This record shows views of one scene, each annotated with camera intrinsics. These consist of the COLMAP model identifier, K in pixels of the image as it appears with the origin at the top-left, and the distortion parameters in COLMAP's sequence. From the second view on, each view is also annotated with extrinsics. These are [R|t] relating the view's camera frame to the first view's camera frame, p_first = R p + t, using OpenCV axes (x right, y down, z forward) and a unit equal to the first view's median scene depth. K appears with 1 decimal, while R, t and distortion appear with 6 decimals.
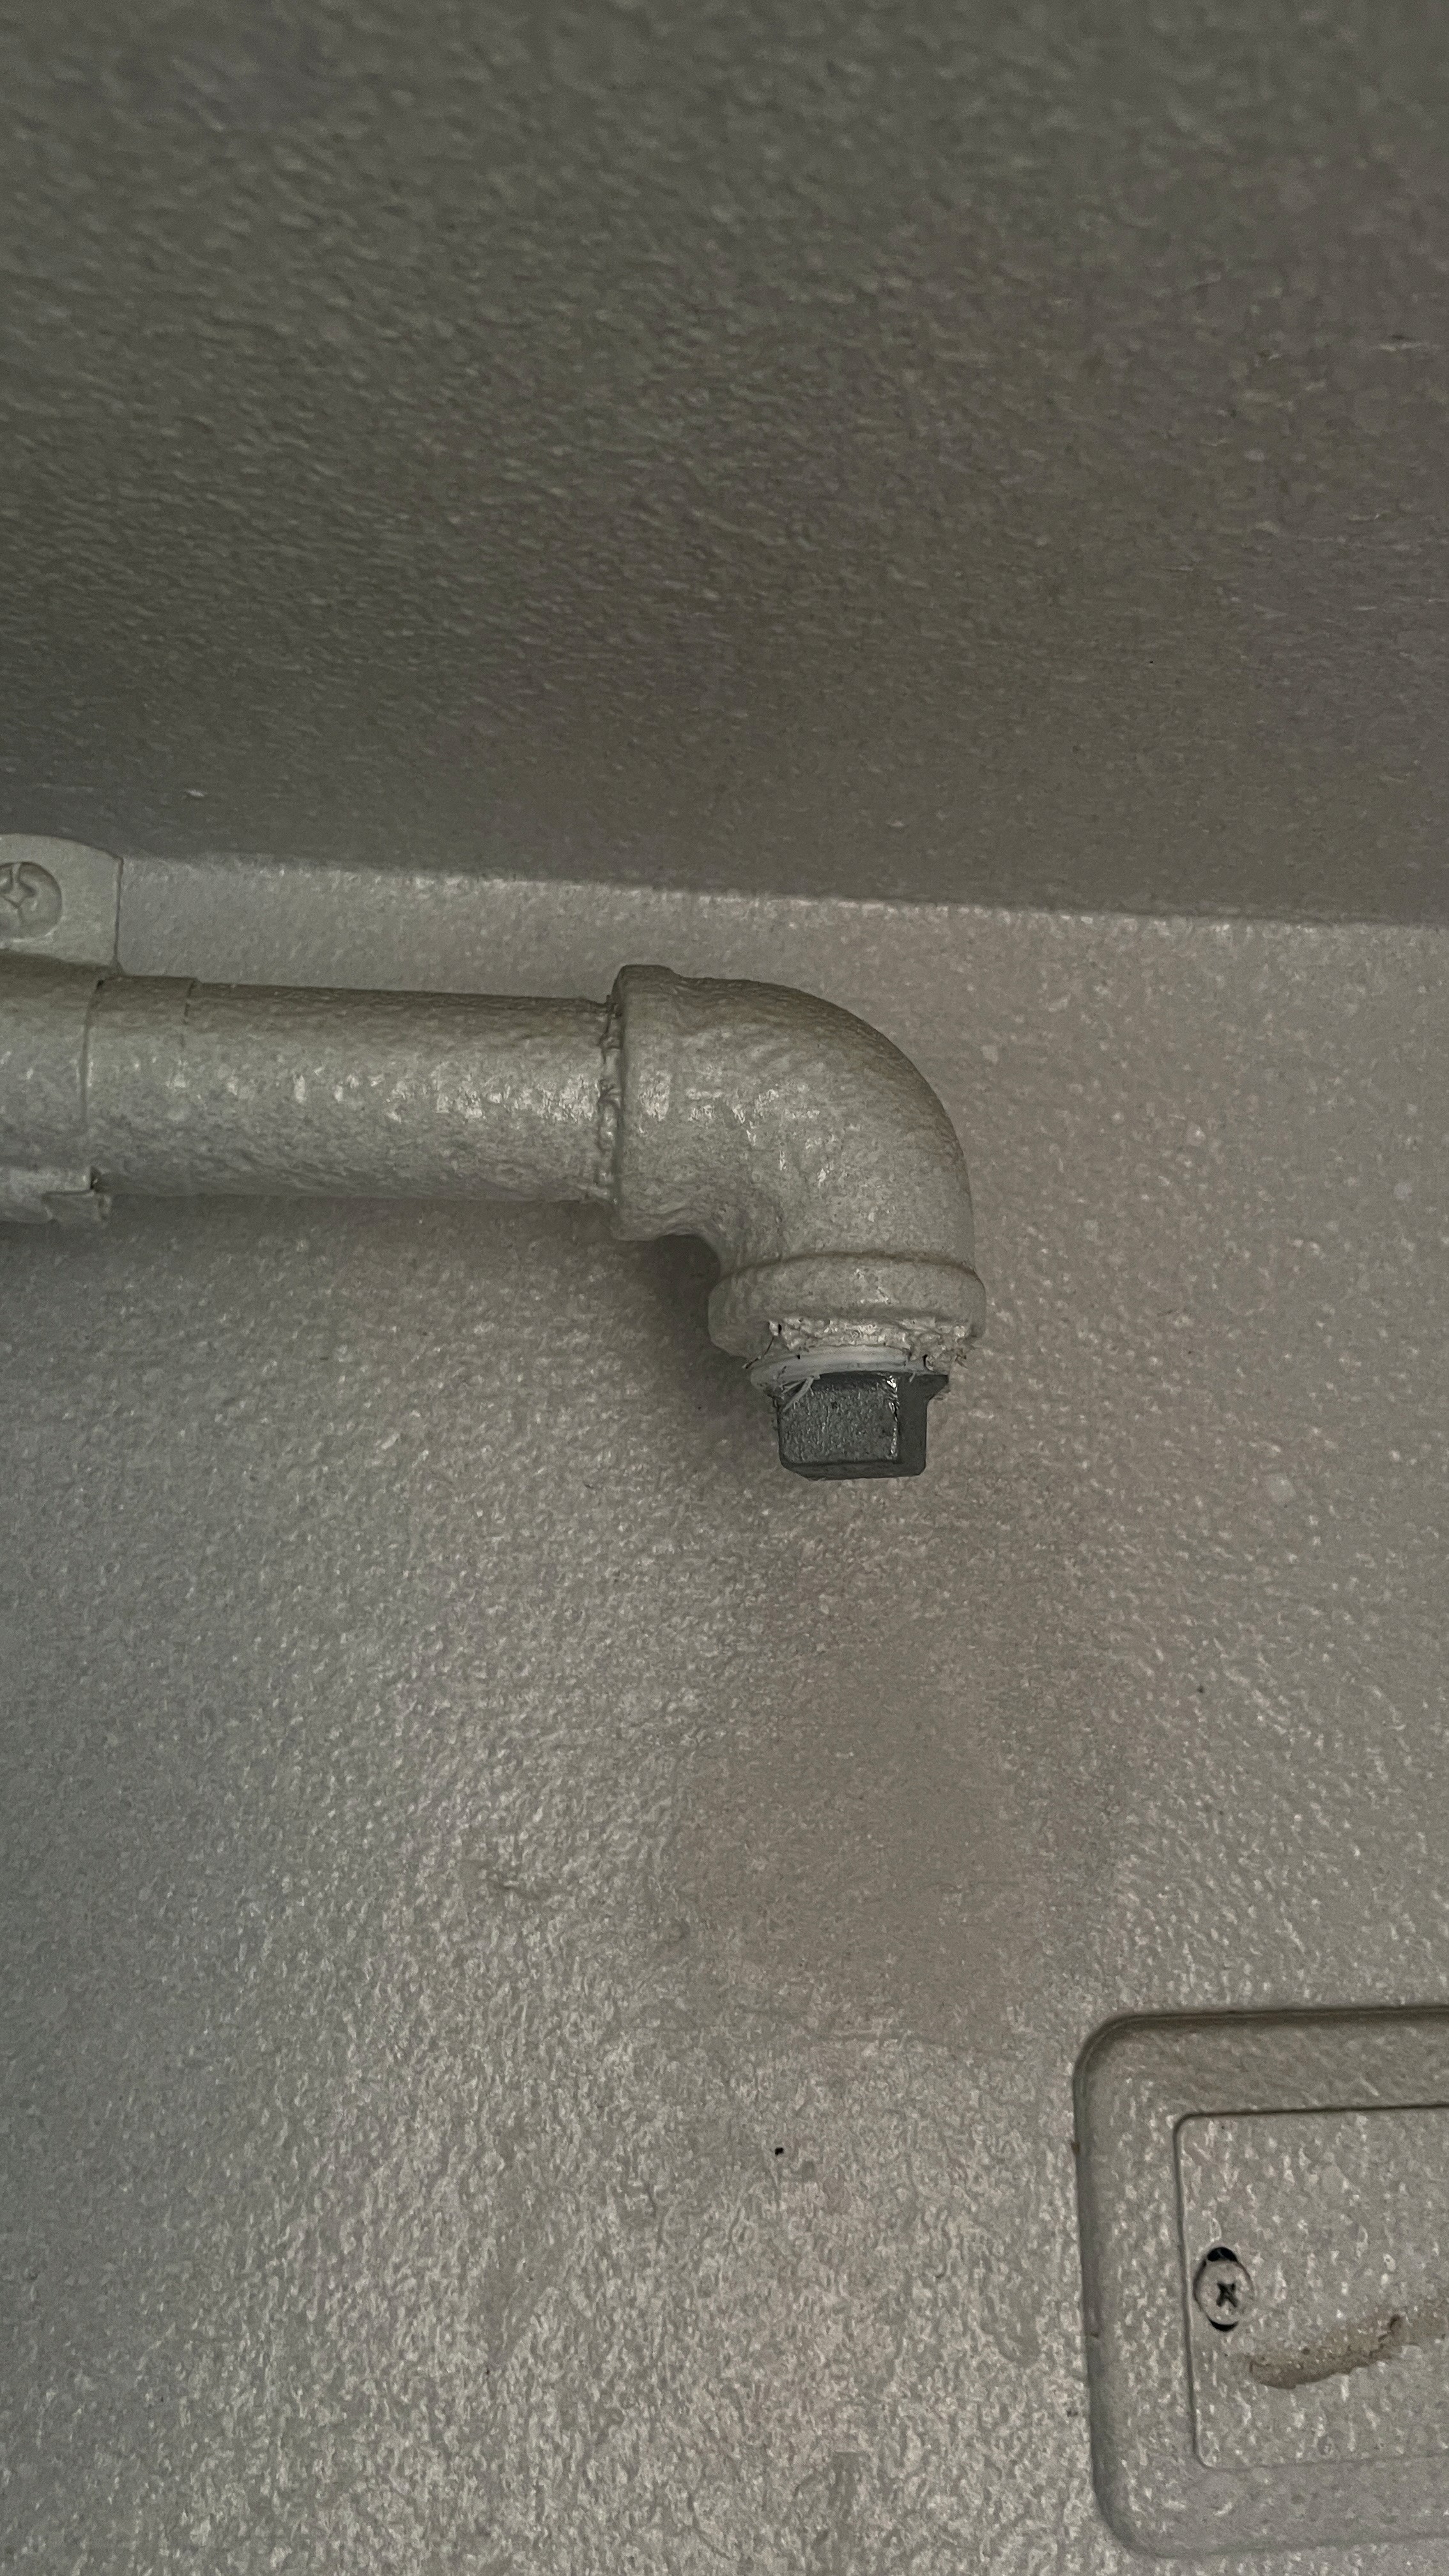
lens RADIAL K [[1942.7, 0, 767.1], [0, 1942.7, 1292.9], [0, 0, 1]] dist [0.066912, -0.097032]
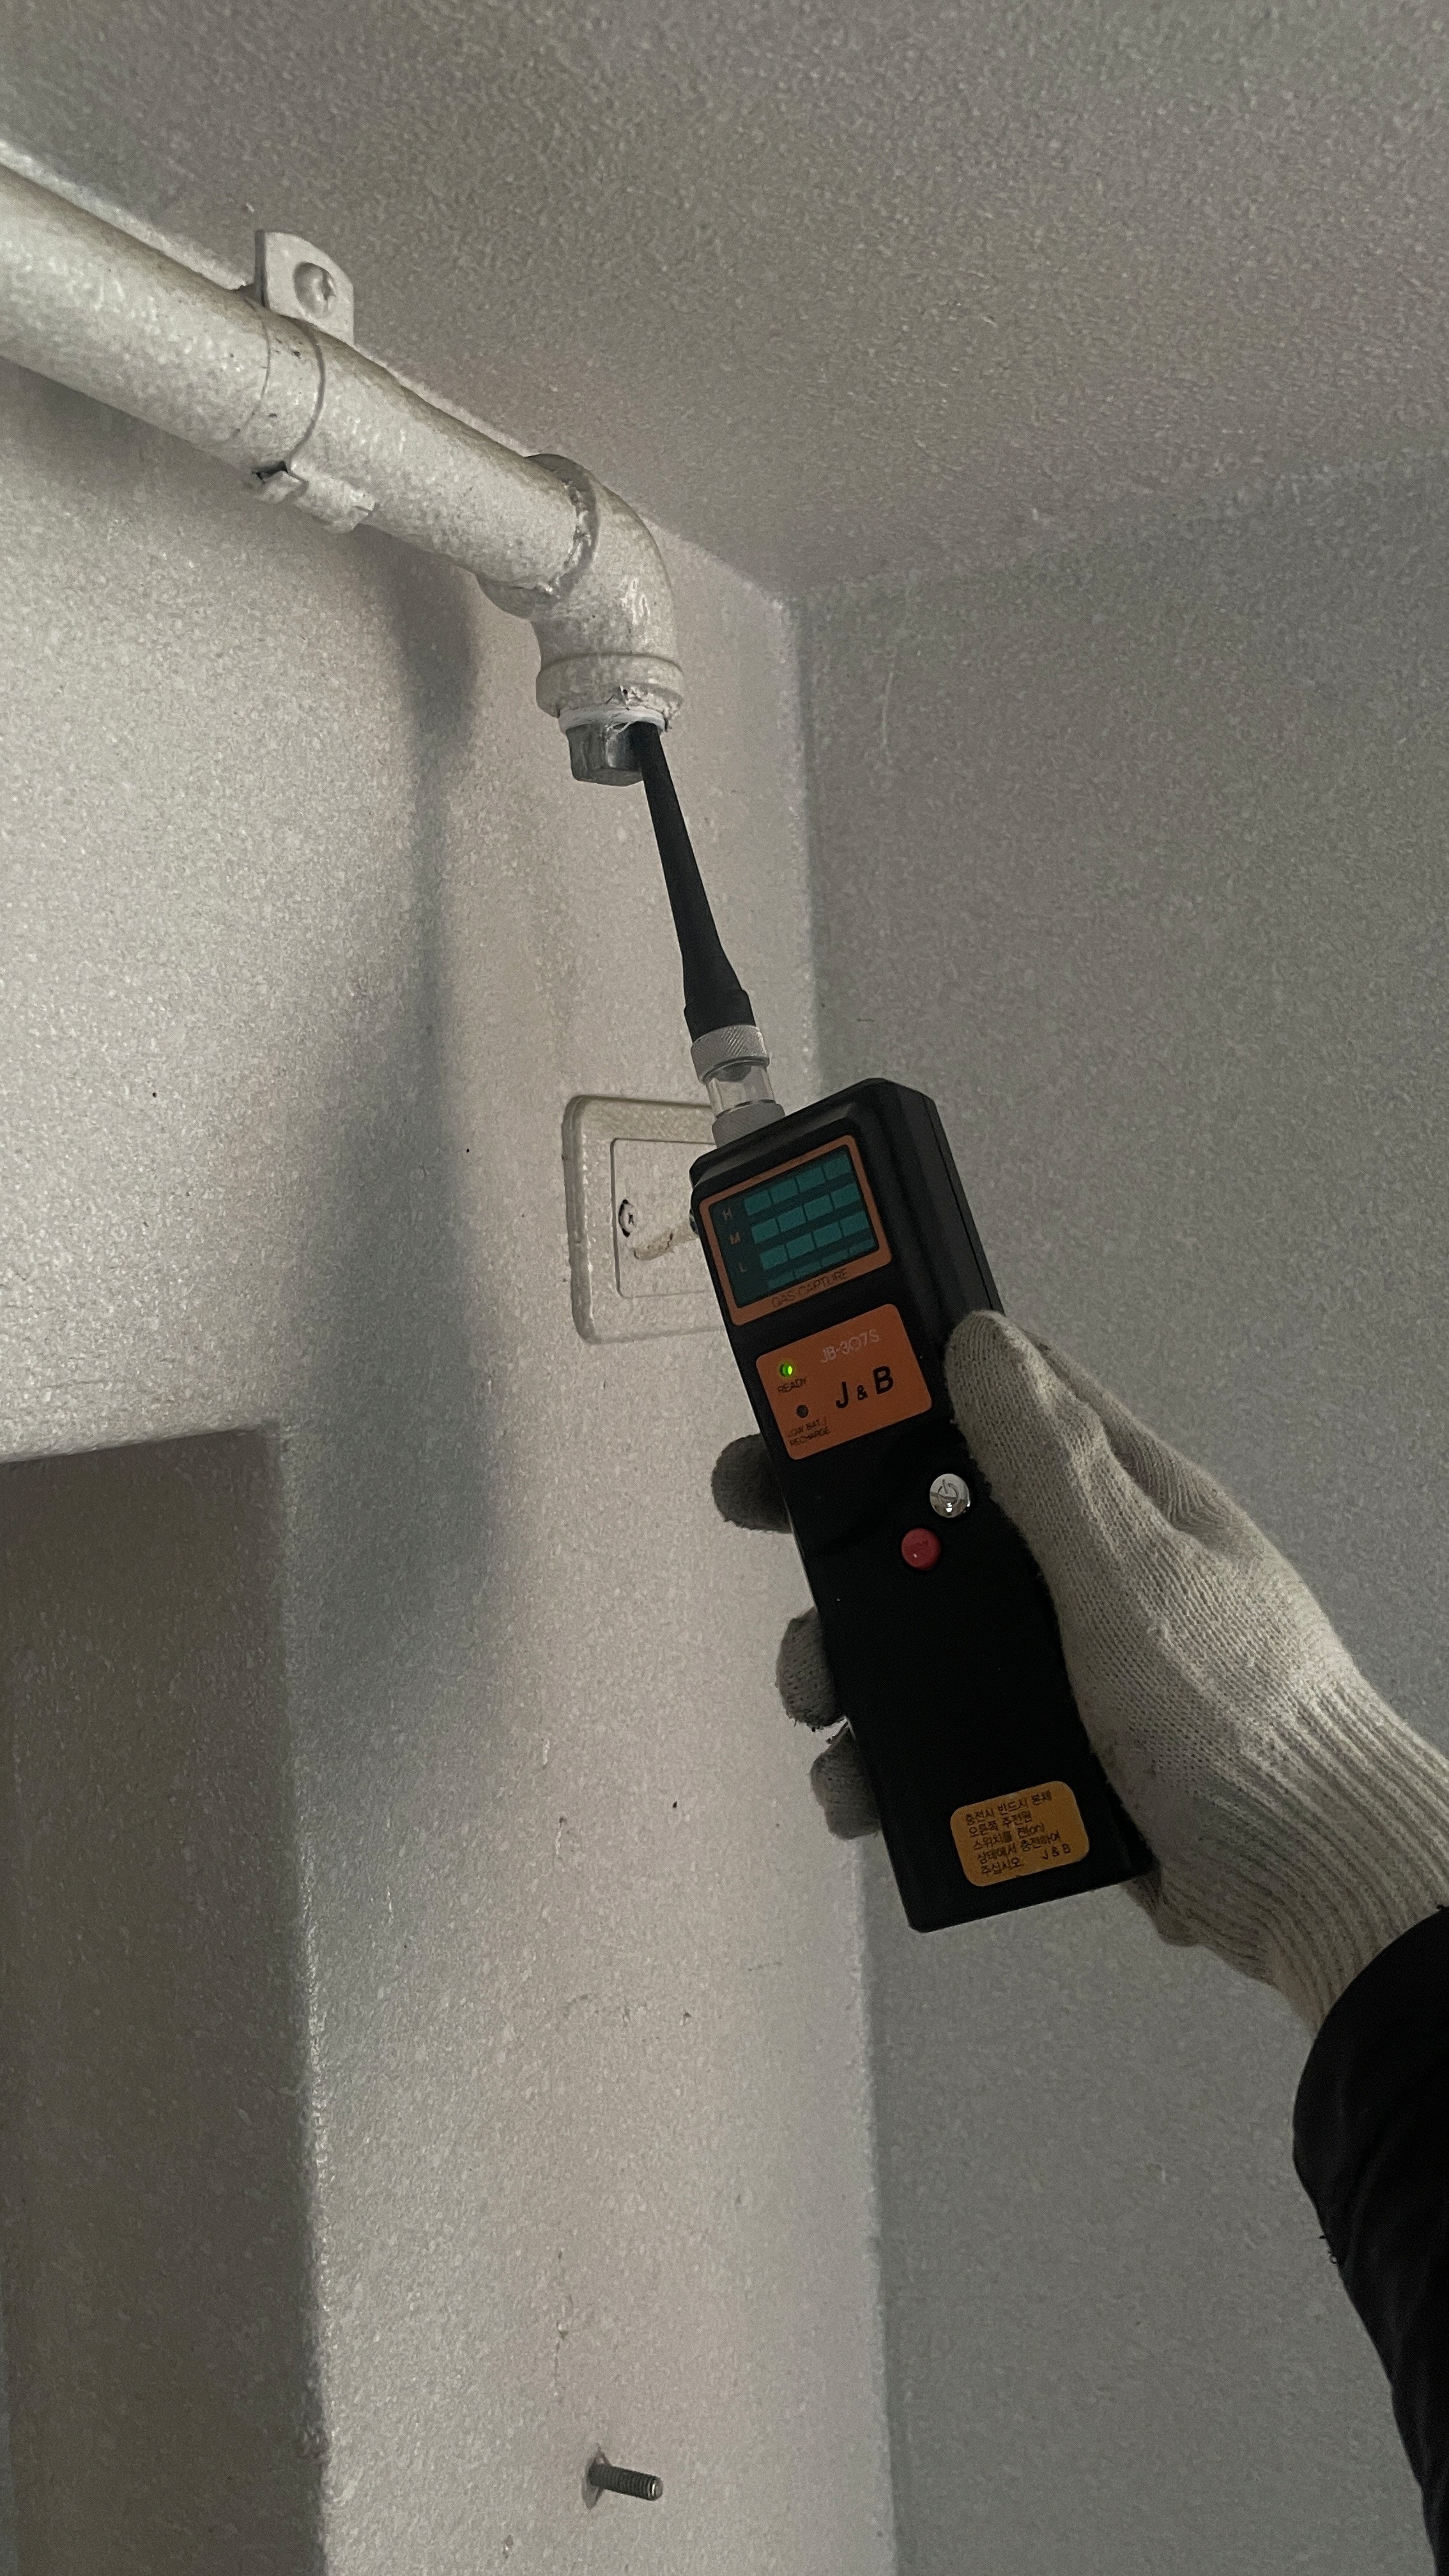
lens RADIAL K [[1976.8, 0, 724.5], [0, 1976.8, 1288.0], [0, 0, 1]] dist [0.086399, -0.098313]
pose [[0.602922, -0.025784, 0.797384, -1.353511], [-0.152601, 0.977296, 0.146987, 0.259381], [-0.783070, -0.210303, 0.585298, -0.304795]]
